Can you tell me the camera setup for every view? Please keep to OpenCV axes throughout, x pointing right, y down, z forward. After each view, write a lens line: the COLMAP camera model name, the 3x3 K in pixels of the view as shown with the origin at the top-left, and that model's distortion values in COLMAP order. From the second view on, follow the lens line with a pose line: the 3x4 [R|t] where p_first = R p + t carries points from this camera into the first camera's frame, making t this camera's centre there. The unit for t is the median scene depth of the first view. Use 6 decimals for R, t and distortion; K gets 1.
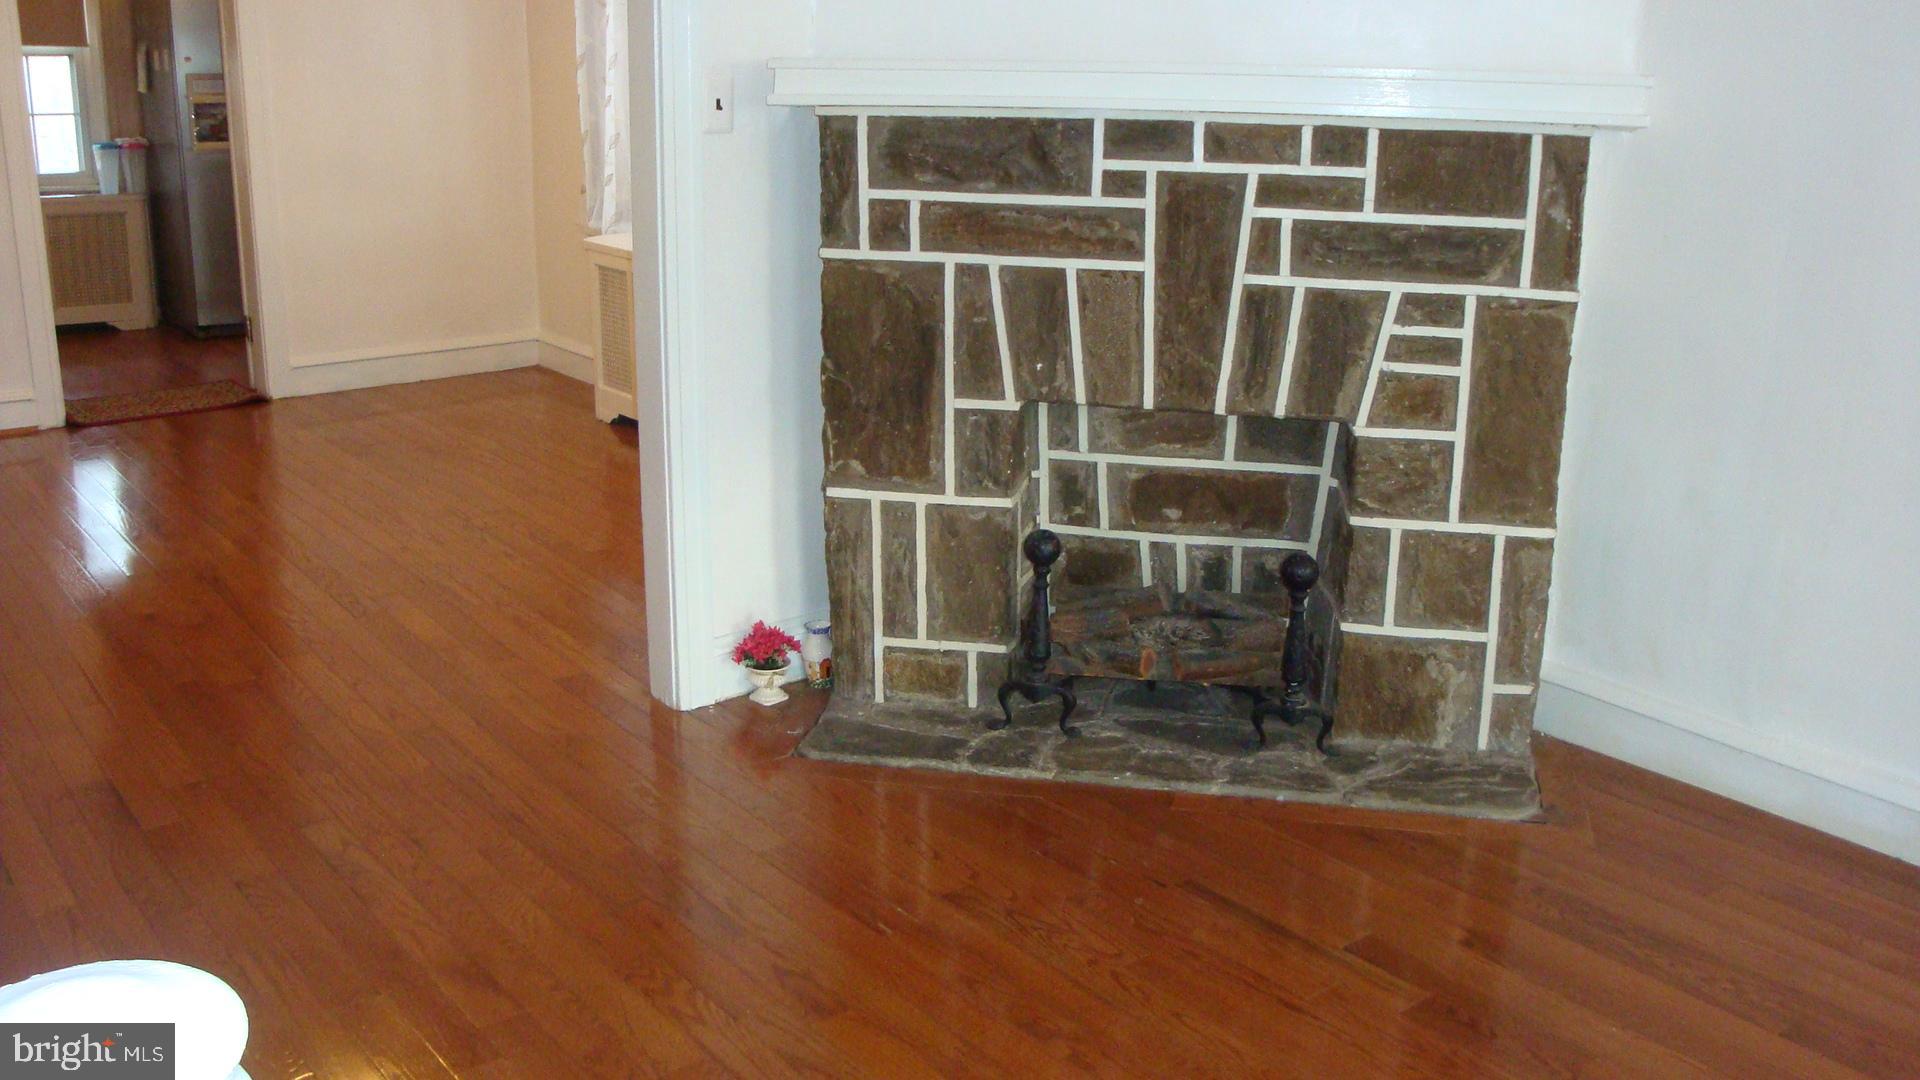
lens RADIAL K [[1735.9, 0, 960.0], [0, 1735.9, 540.0], [0, 0, 1]] dist [-0.174930, 0.170009]
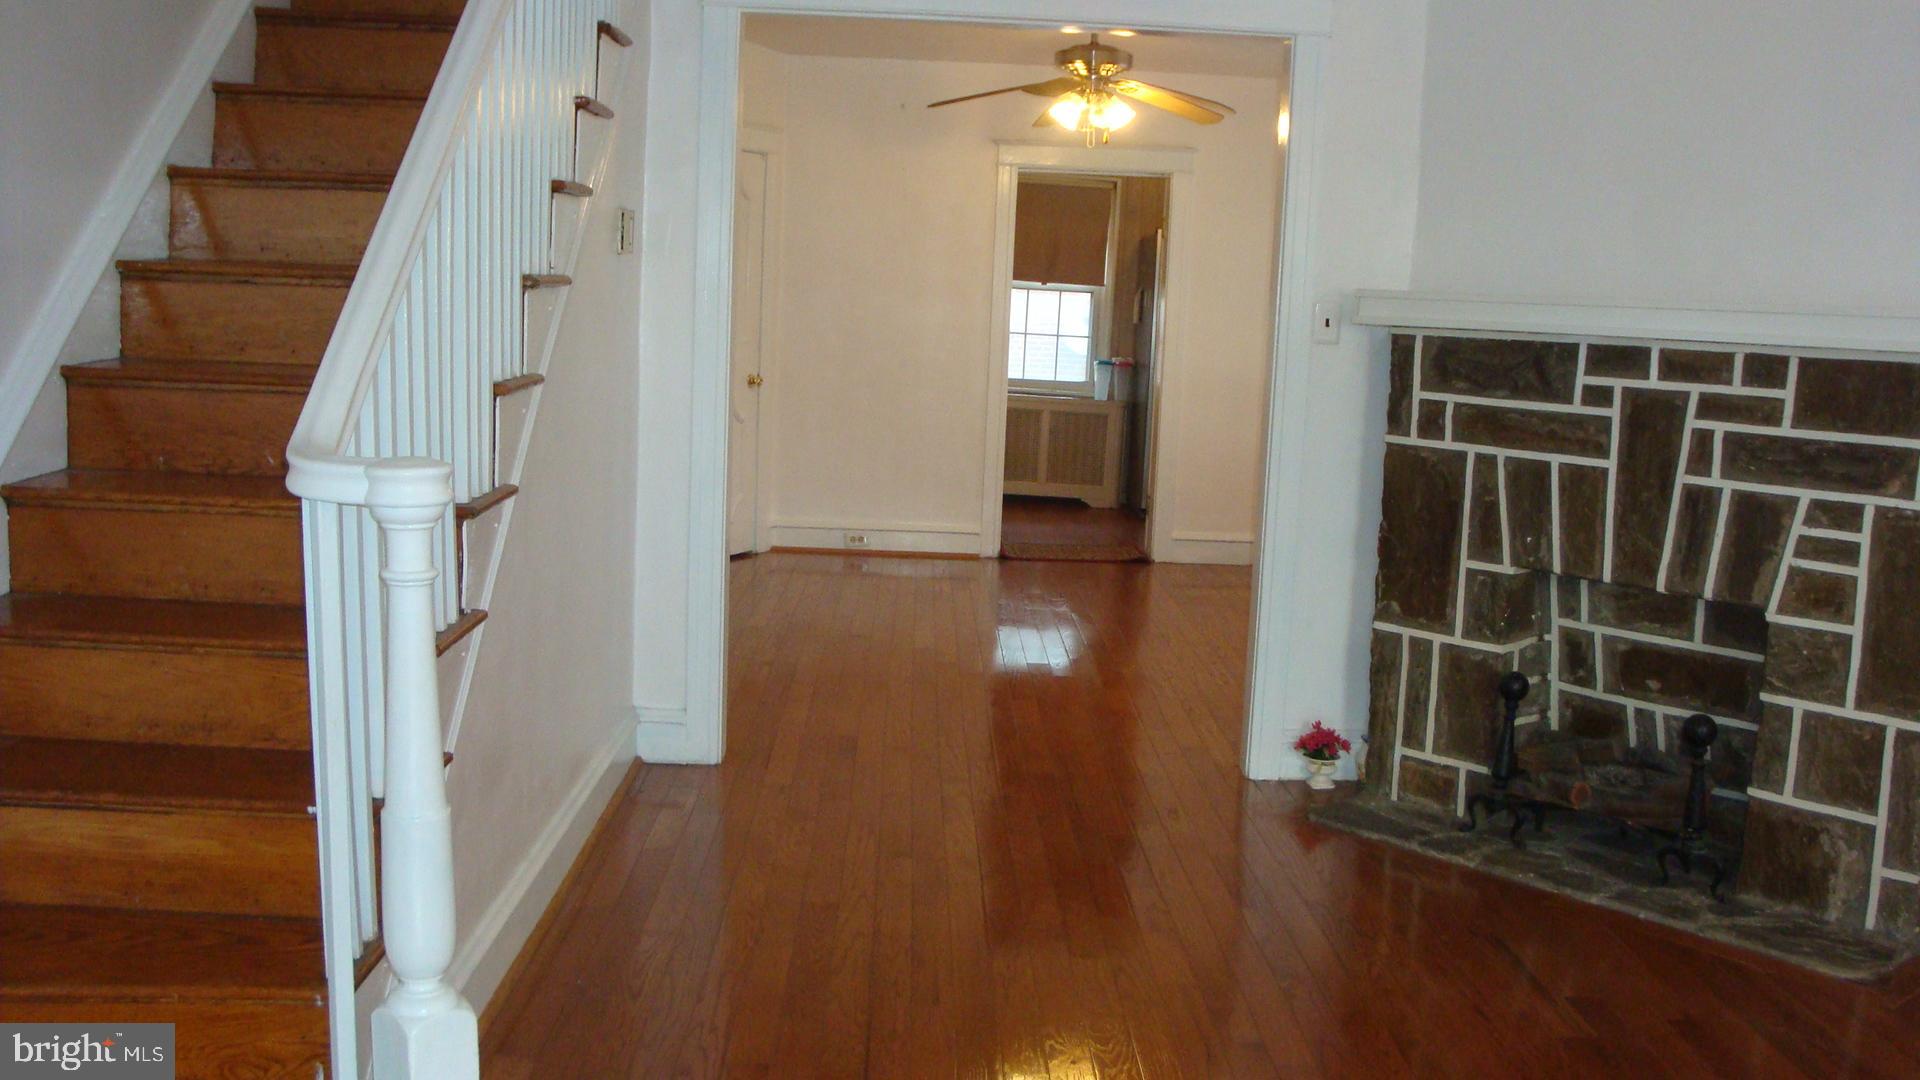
lens RADIAL K [[1735.9, 0, 960.0], [0, 1735.9, 540.0], [0, 0, 1]] dist [-0.174930, 0.170009]
pose [[0.799845, 0.104108, -0.591108, 0.445284], [-0.197116, 0.975780, -0.094865, 0.096868], [0.566915, 0.192395, 0.800994, -0.210316]]
